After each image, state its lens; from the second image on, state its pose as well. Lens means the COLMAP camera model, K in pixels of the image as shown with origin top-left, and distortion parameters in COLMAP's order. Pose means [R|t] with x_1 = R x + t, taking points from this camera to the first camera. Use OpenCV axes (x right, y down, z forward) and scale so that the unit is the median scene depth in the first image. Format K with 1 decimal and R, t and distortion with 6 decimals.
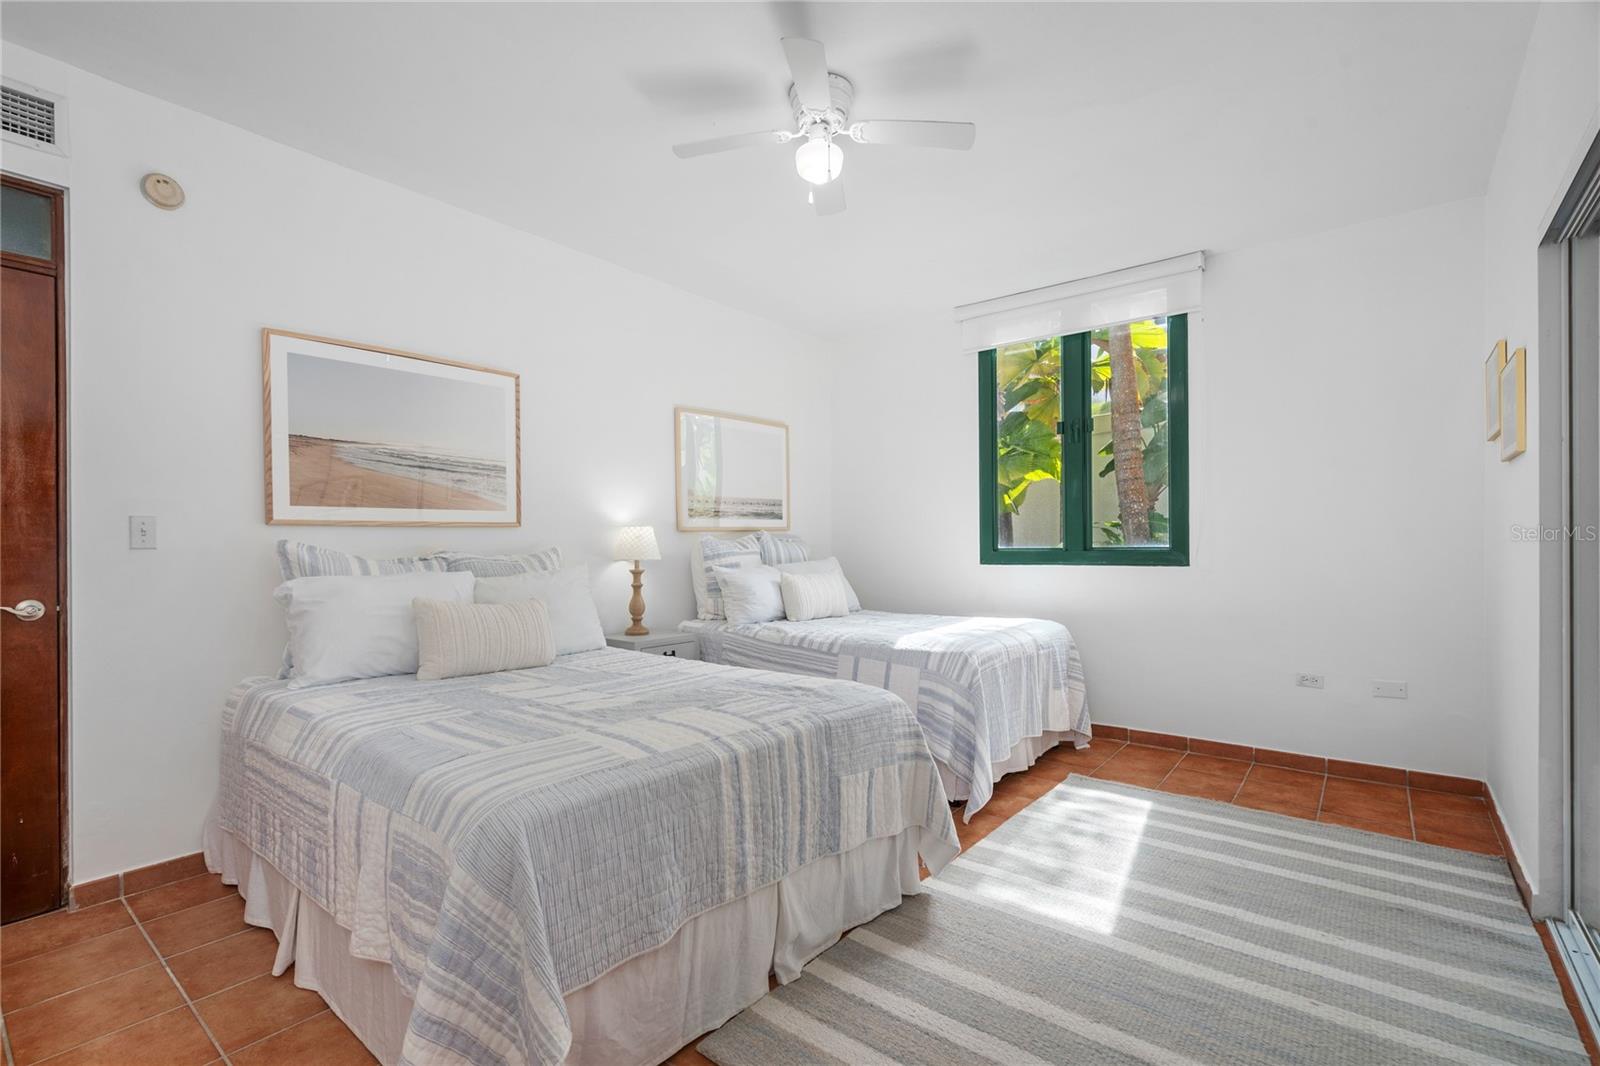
lens RADIAL K [[736.5, 0, 810.5], [0, 736.5, 546.3], [0, 0, 1]] dist [-0.003103, 0.001893]
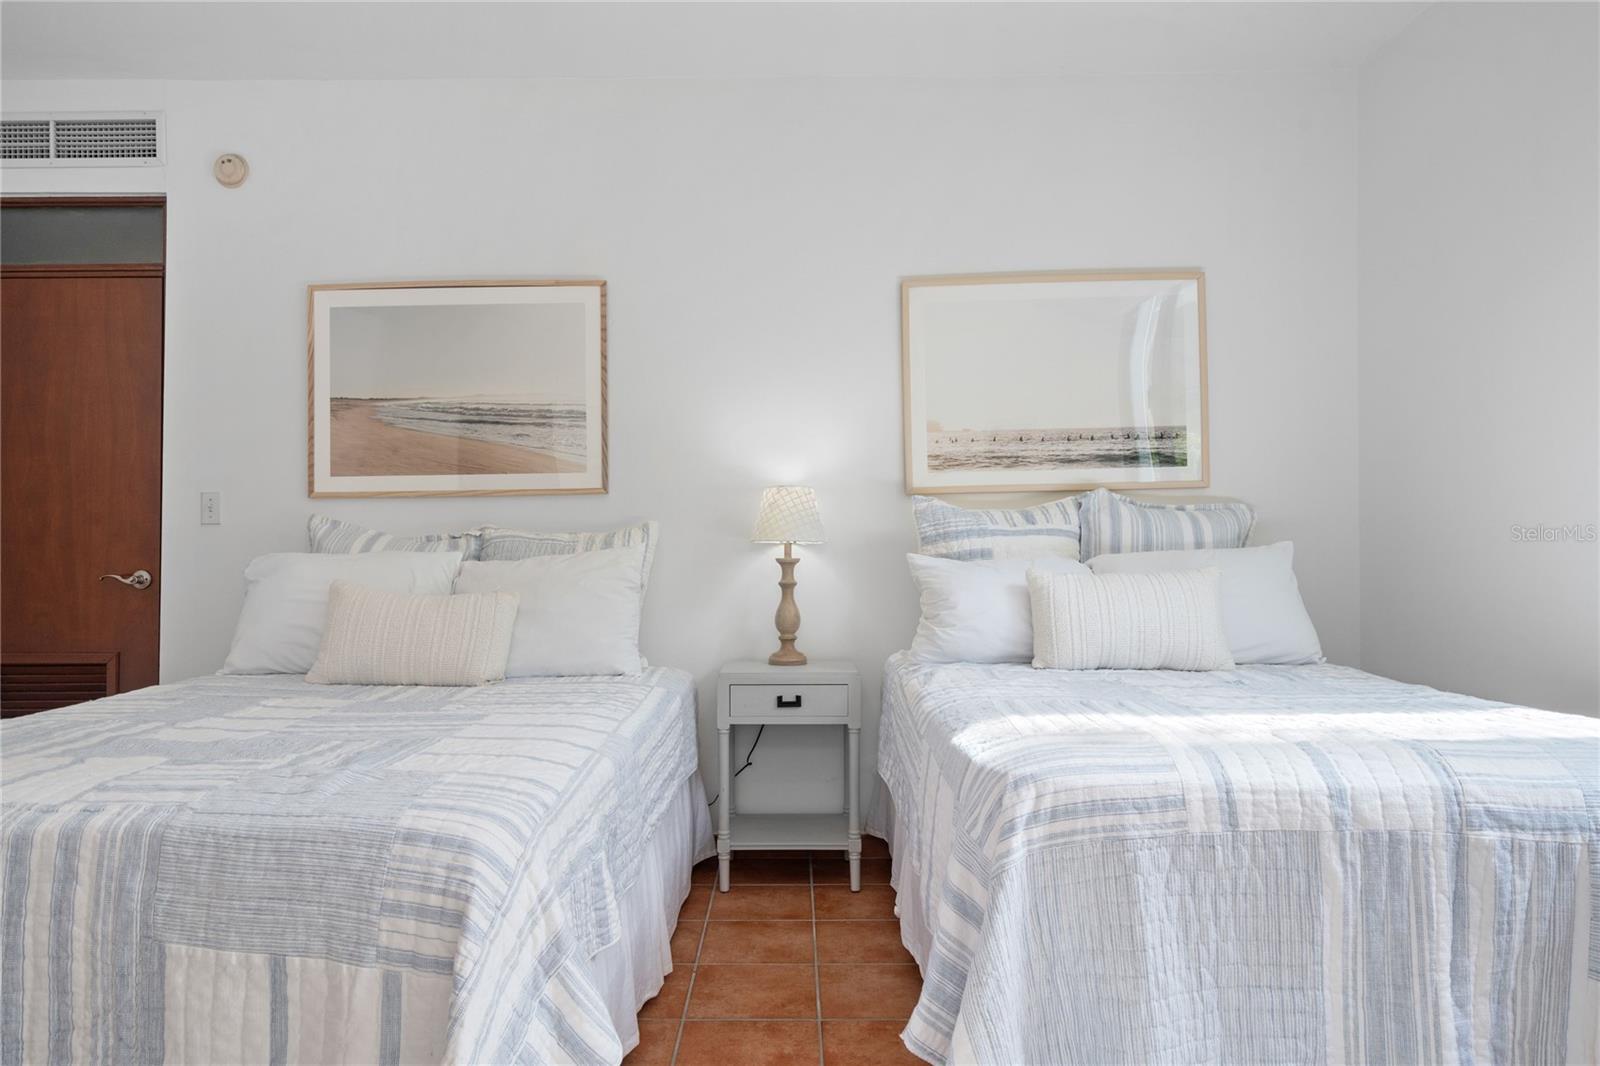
lens RADIAL K [[1042.6, 0, 800.7], [0, 1042.6, 532.9], [0, 0, 1]] dist [0.011050, 0.002730]
pose [[0.600576, -0.012103, -0.799476, 0.525002], [0.001071, 0.999897, -0.014332, 0.026172], [0.799567, 0.007751, 0.600527, 0.547183]]
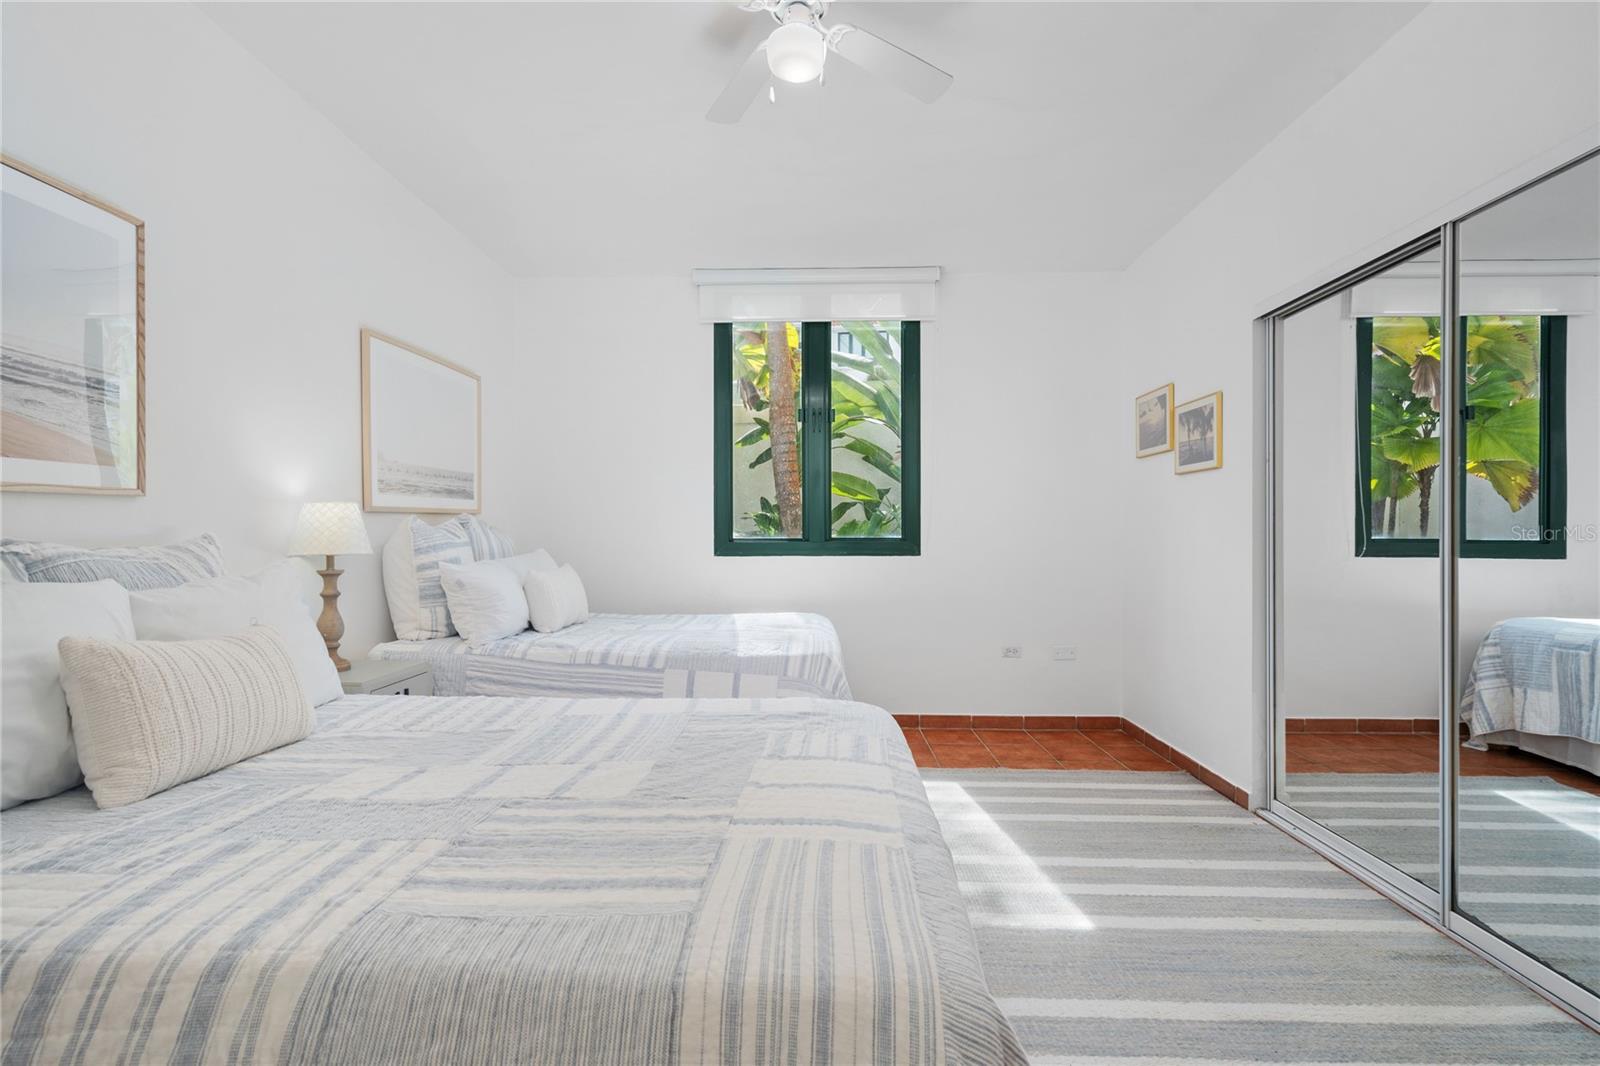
lens RADIAL K [[770.5, 0, 813.5], [0, 770.5, 528.5], [0, 0, 1]] dist [0.002271, 0.002206]
pose [[0.796279, 0.009662, 0.604853, -0.345310], [-0.001087, 0.999894, -0.014542, 0.005651], [-0.604929, 0.010922, 0.796204, 0.233948]]
